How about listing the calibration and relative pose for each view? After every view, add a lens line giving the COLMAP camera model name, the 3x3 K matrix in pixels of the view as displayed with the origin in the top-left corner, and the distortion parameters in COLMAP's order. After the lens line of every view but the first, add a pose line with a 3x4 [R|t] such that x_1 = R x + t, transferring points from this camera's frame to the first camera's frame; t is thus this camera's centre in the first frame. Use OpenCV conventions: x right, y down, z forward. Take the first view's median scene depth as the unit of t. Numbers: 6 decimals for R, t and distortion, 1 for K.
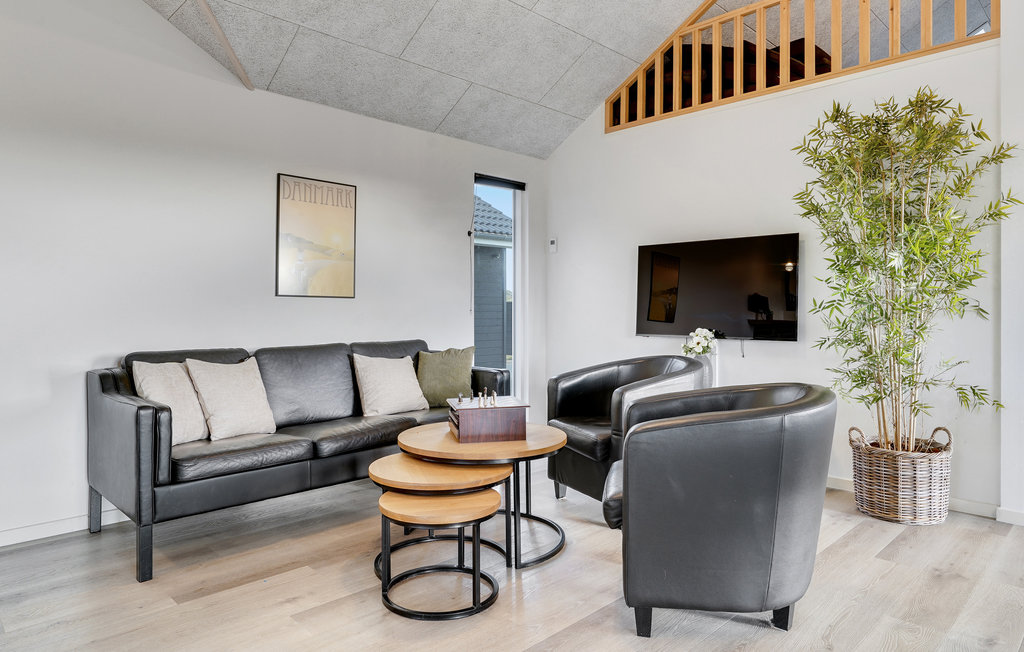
lens RADIAL K [[637.6, 0, 512.3], [0, 637.6, 323.4], [0, 0, 1]] dist [-0.005398, 0.001157]
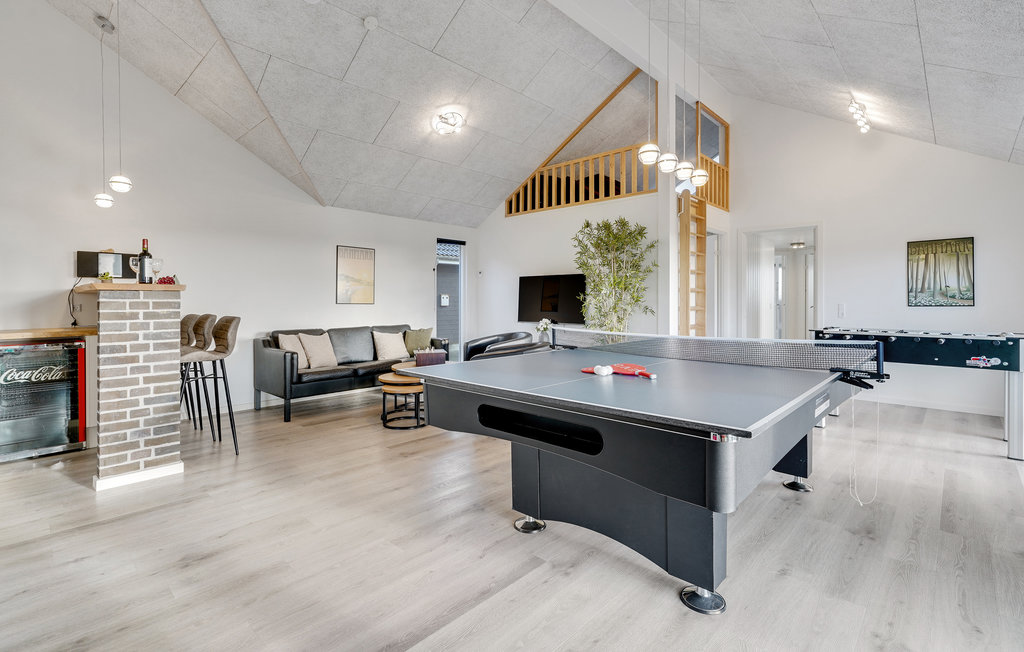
lens RADIAL K [[479.9, 0, 503.5], [0, 479.9, 306.8], [0, 0, 1]] dist [0.032235, 0.000259]
pose [[0.999910, -0.001024, 0.013386, 0.154868], [0.001152, 0.999954, -0.009556, -0.016854], [-0.013376, 0.009571, 0.999865, -0.578014]]
